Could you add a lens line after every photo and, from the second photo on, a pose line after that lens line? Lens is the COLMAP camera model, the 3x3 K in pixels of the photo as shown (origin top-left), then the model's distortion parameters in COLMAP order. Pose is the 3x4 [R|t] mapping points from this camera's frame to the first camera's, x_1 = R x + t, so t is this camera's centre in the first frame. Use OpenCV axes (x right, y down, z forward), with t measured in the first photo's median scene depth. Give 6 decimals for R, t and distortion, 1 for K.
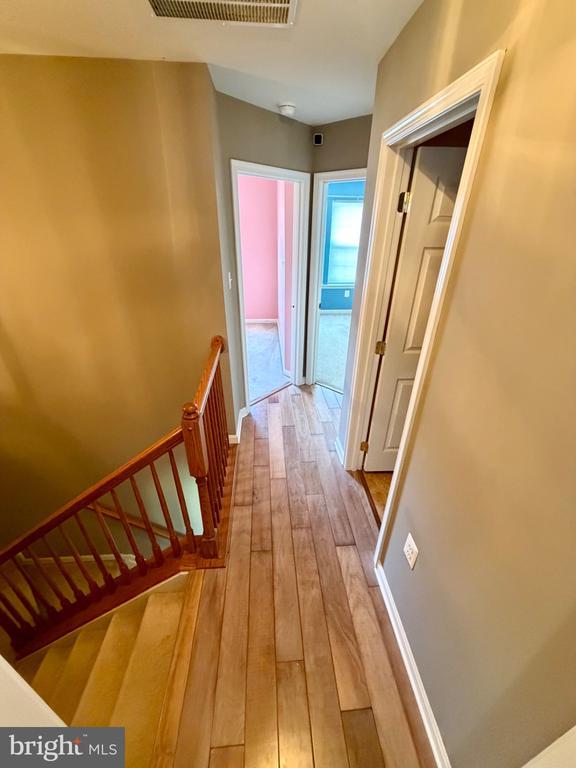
lens RADIAL K [[305.8, 0, 287.1], [0, 305.8, 381.0], [0, 0, 1]] dist [0.000019, 0.000003]
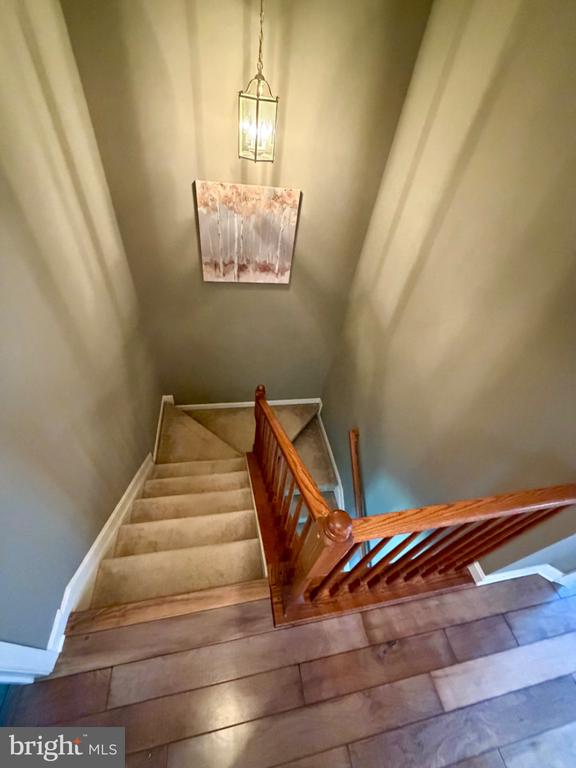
lens RADIAL K [[305.8, 0, 287.1], [0, 305.8, 381.0], [0, 0, 1]] dist [0.000019, 0.000003]
pose [[0.107267, 0.703677, -0.702377, -0.066397], [-0.563753, 0.624954, 0.540014, -0.190793], [0.818948, 0.338041, 0.463737, 0.324478]]
